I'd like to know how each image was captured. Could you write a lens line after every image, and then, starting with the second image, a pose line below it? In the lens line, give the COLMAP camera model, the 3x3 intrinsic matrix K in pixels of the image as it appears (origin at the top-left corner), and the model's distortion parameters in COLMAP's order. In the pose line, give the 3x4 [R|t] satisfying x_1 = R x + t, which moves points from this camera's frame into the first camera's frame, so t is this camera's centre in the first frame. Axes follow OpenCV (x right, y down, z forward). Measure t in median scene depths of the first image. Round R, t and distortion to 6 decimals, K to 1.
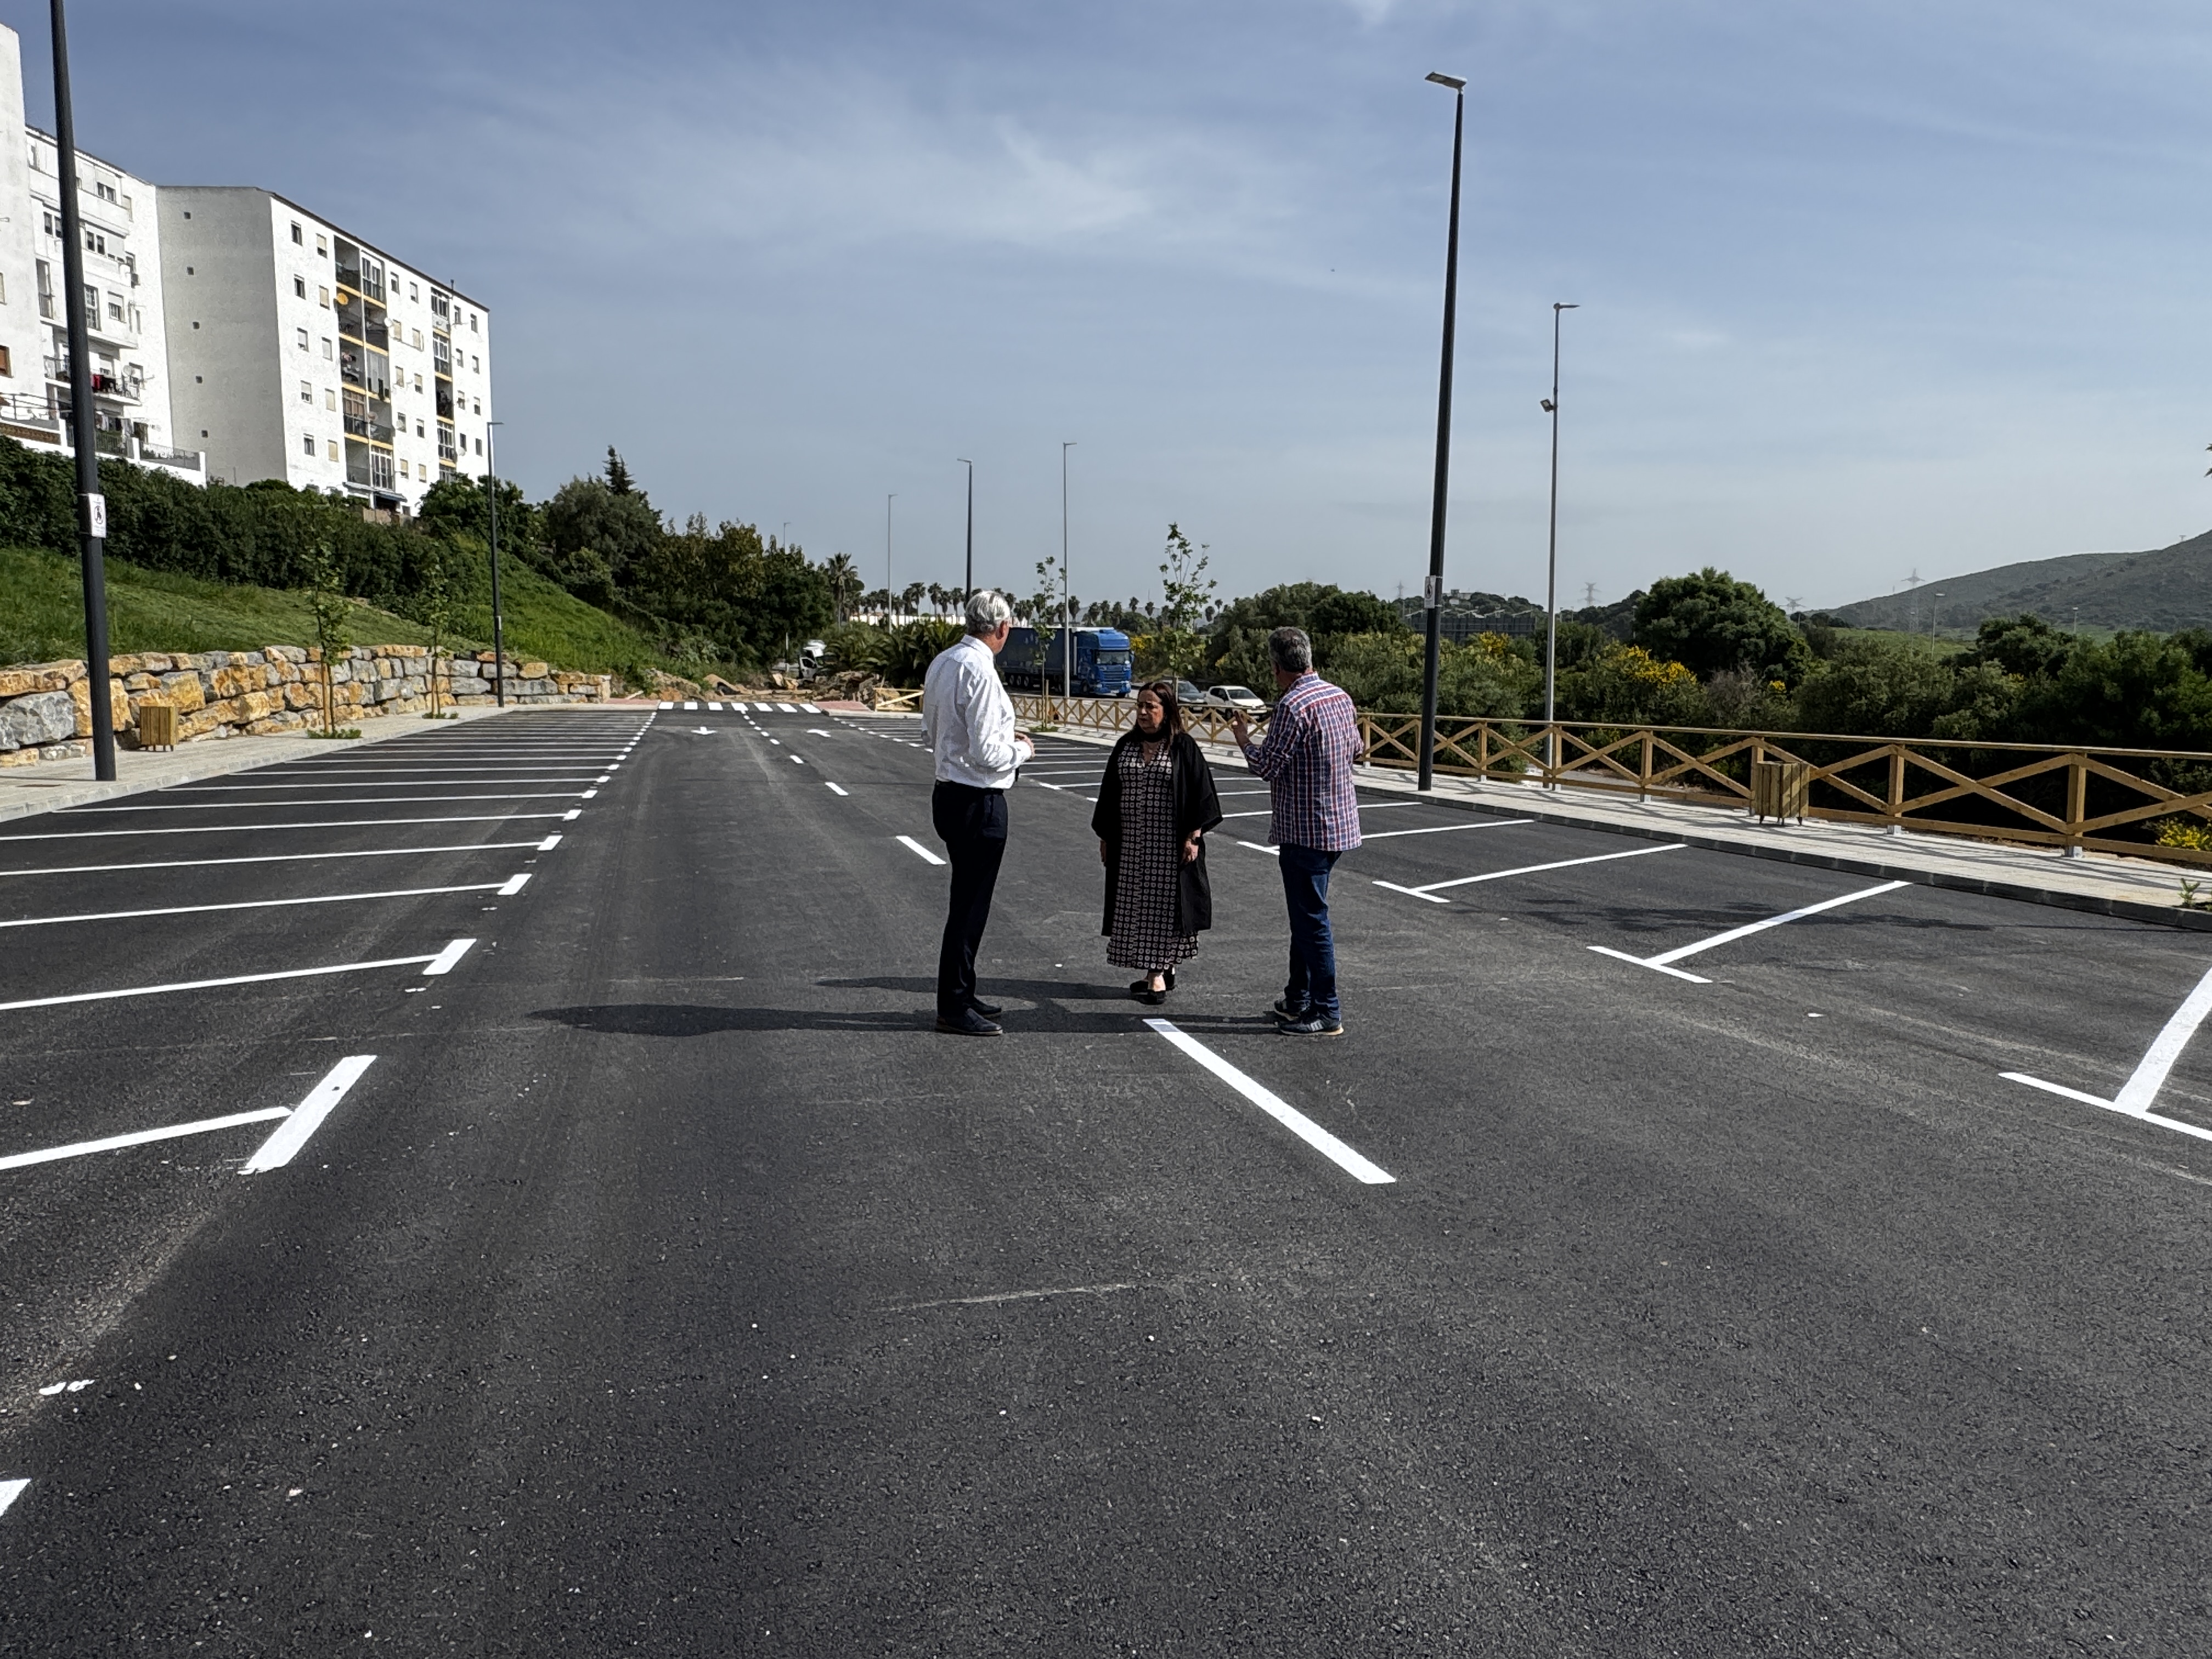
lens RADIAL K [[1401.4, 0, 1106.0], [0, 1401.4, 829.5], [0, 0, 1]] dist [-0.000348, -0.000273]
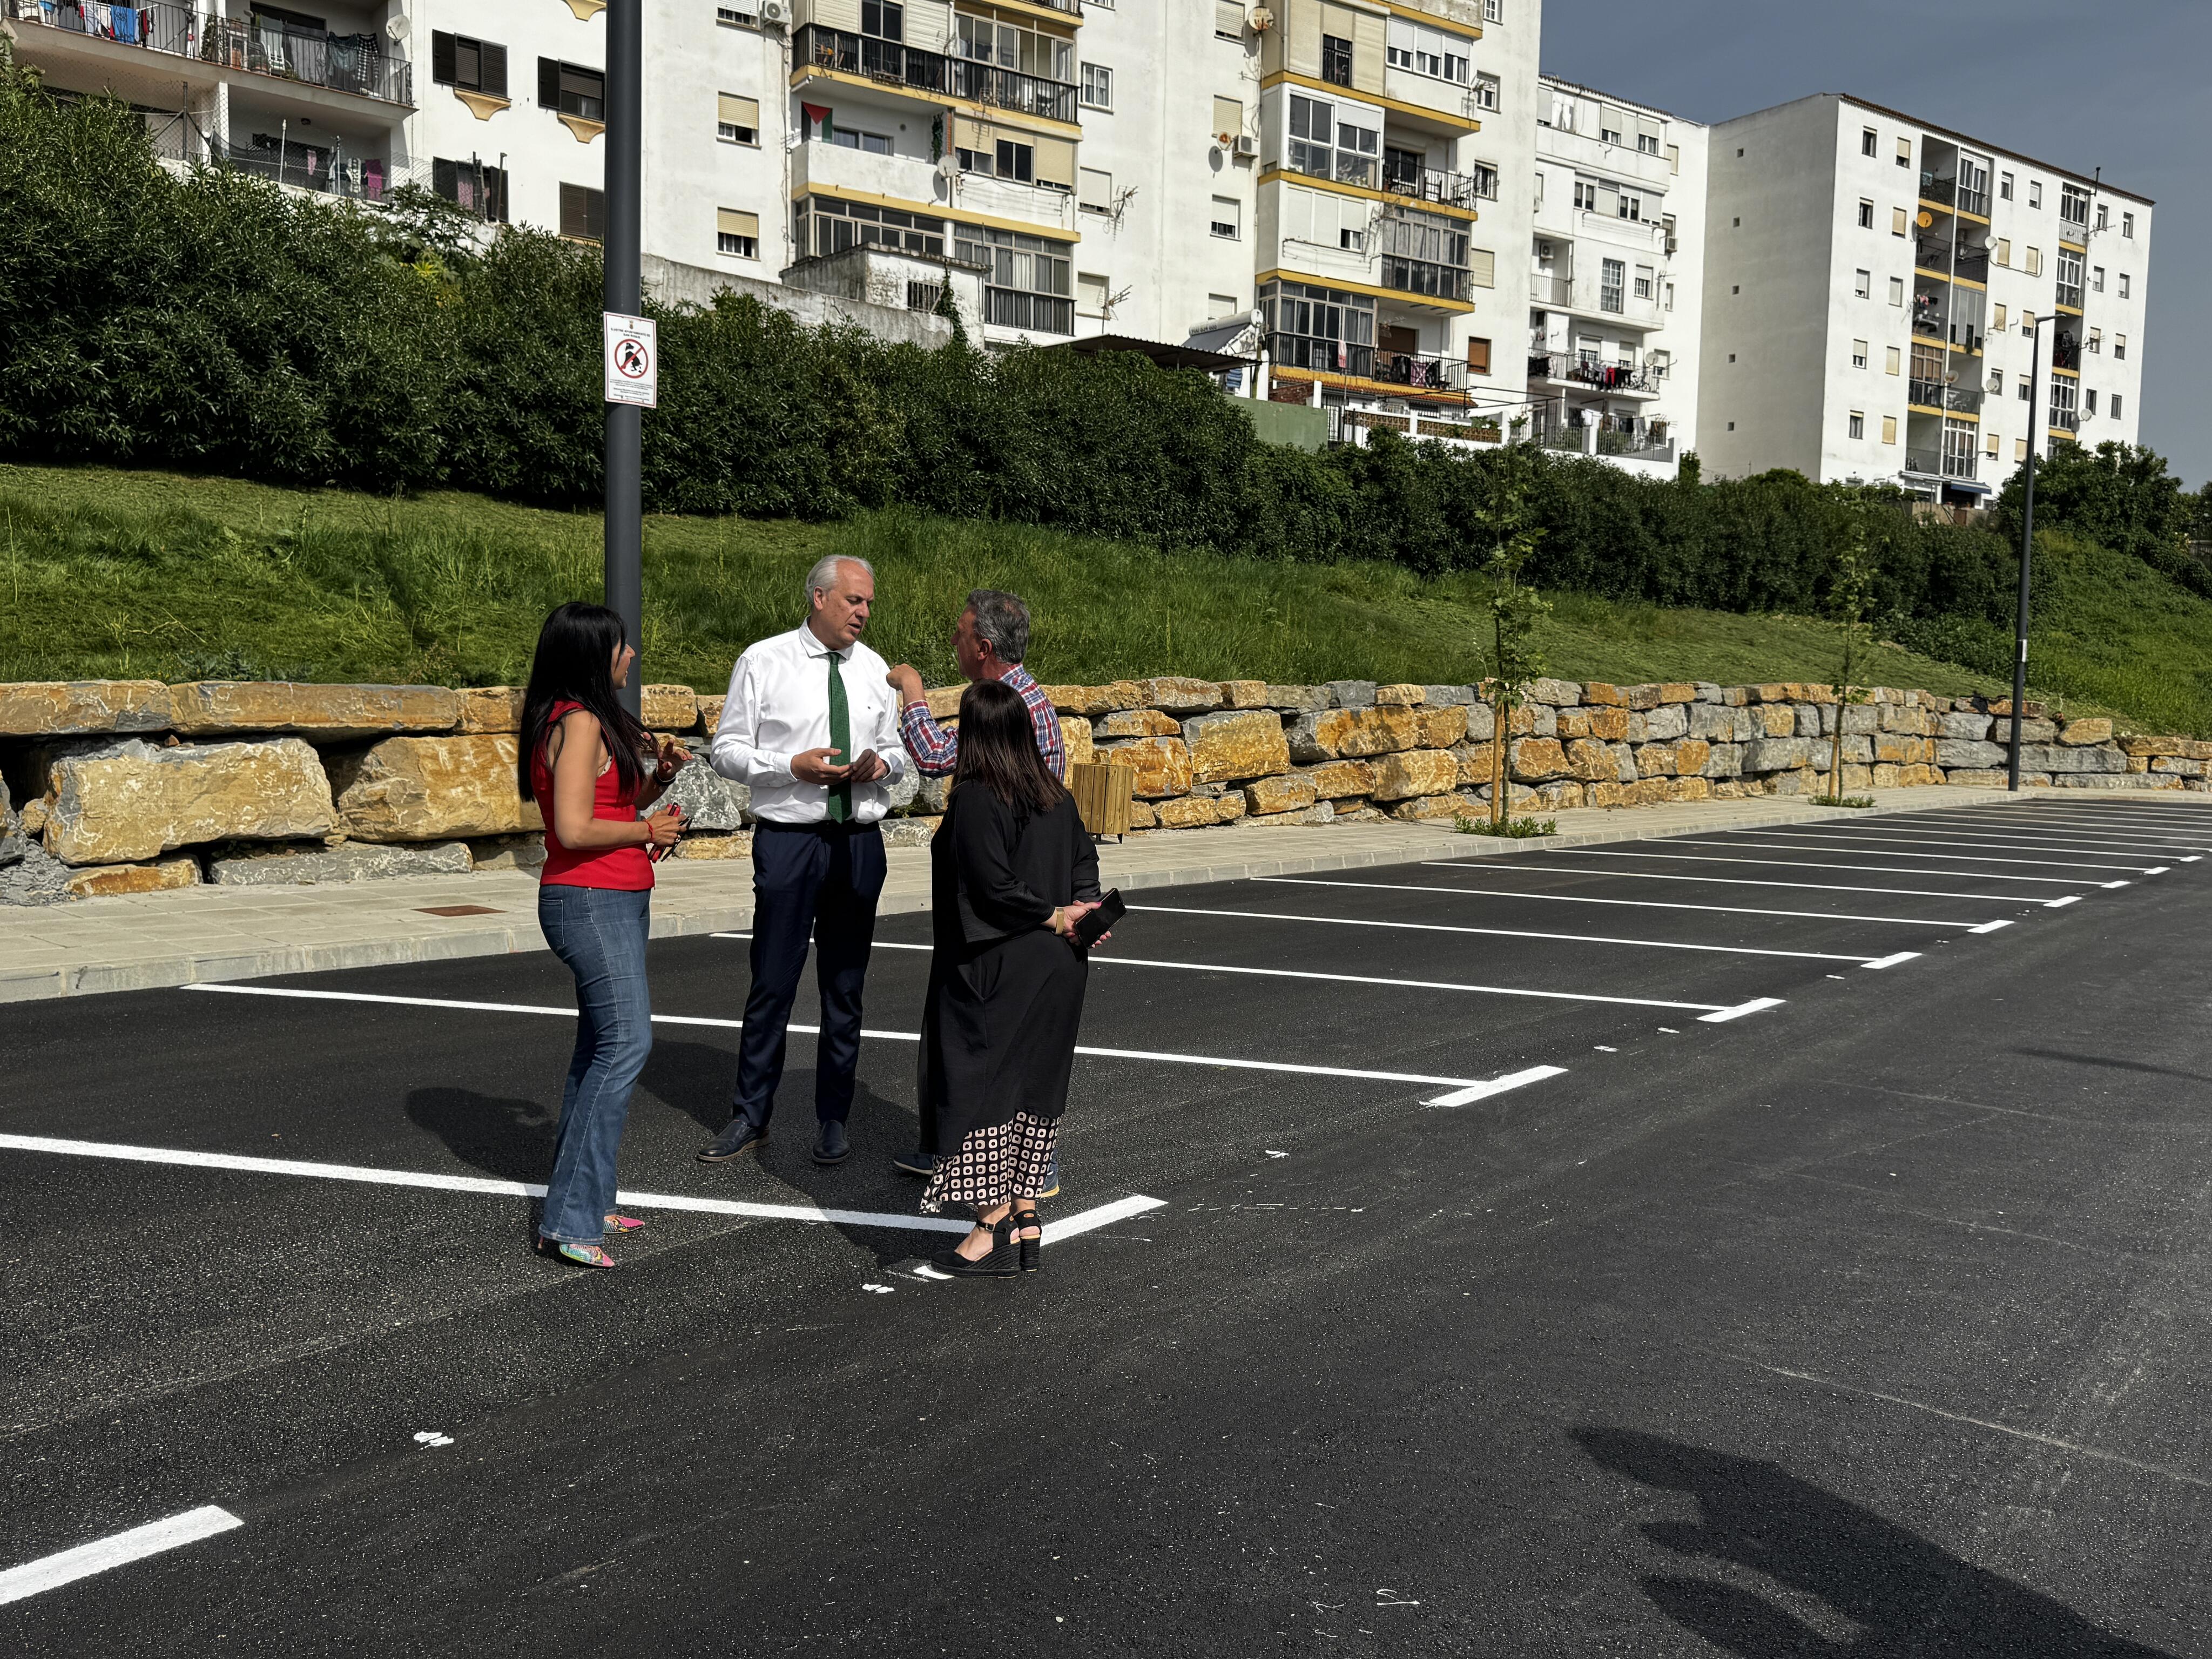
lens RADIAL K [[1774.7, 0, 1106.0], [0, 1774.7, 829.5], [0, 0, 1]] dist [0.032340, -0.041994]
pose [[0.580529, 0.062053, -0.811871, -0.022590], [-0.111276, 0.993783, -0.003611, -0.015667], [0.806600, 0.092438, 0.583825, 0.152745]]
